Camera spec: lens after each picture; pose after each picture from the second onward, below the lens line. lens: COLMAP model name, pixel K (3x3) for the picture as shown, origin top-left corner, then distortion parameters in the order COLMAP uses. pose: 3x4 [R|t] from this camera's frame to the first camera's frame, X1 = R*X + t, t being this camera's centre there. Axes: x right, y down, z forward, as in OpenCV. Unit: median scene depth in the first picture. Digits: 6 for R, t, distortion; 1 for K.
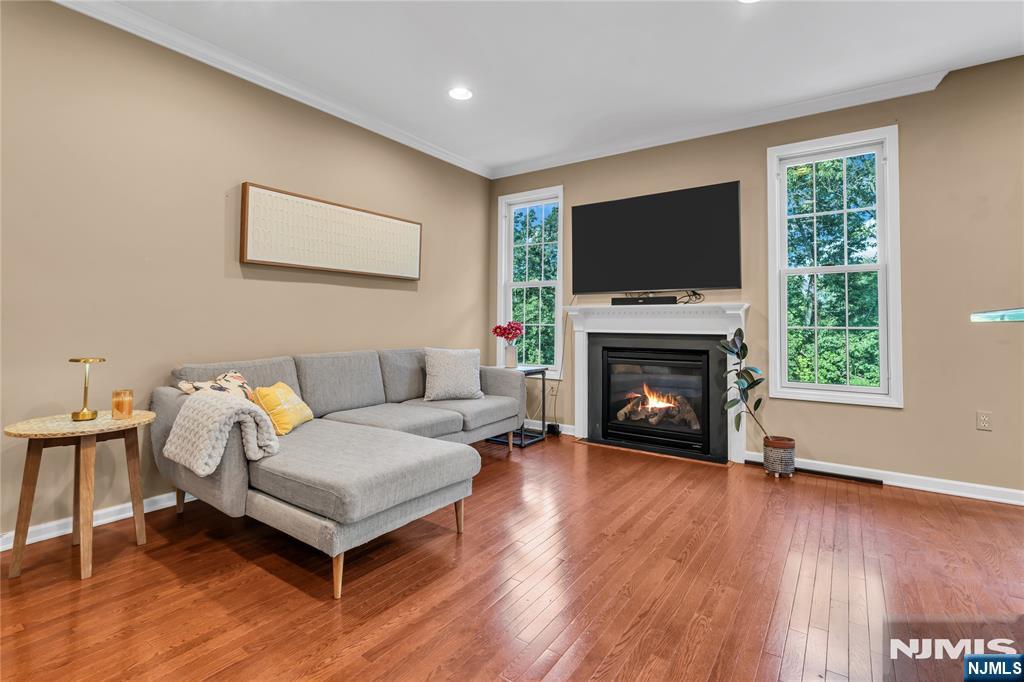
lens RADIAL K [[472.9, 0, 513.1], [0, 472.9, 310.1], [0, 0, 1]] dist [-0.004651, -0.000259]
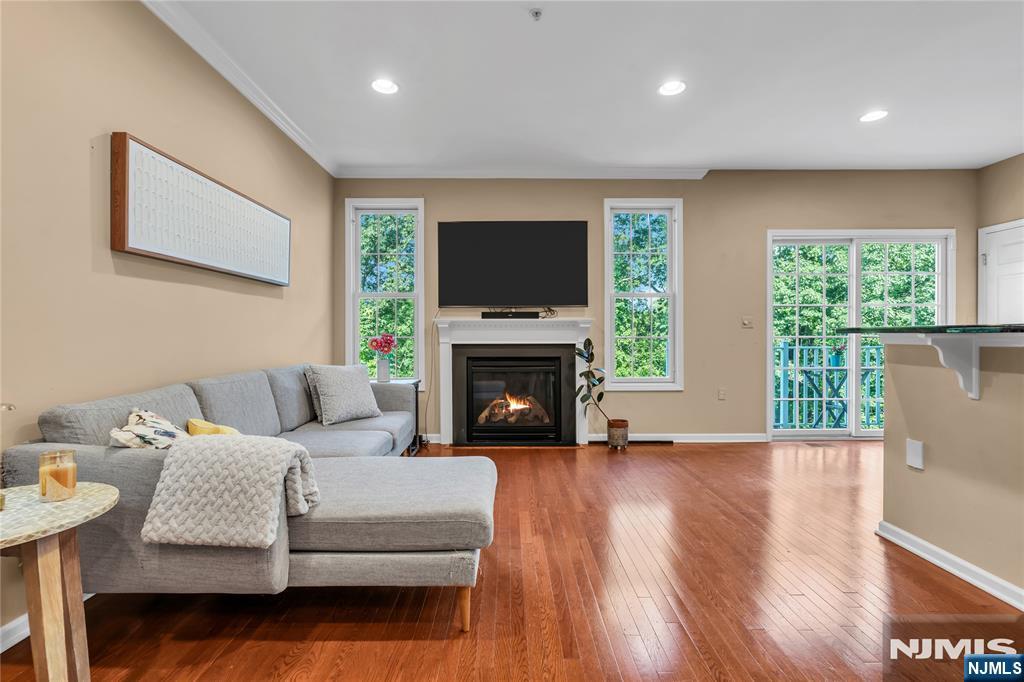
lens RADIAL K [[463.0, 0, 509.9], [0, 463.0, 336.7], [0, 0, 1]] dist [-0.002553, 0.000179]
pose [[0.818587, -0.009803, 0.574299, -0.391323], [-0.009319, 0.999496, 0.030344, -0.001895], [-0.574307, -0.030191, 0.818083, 0.100886]]
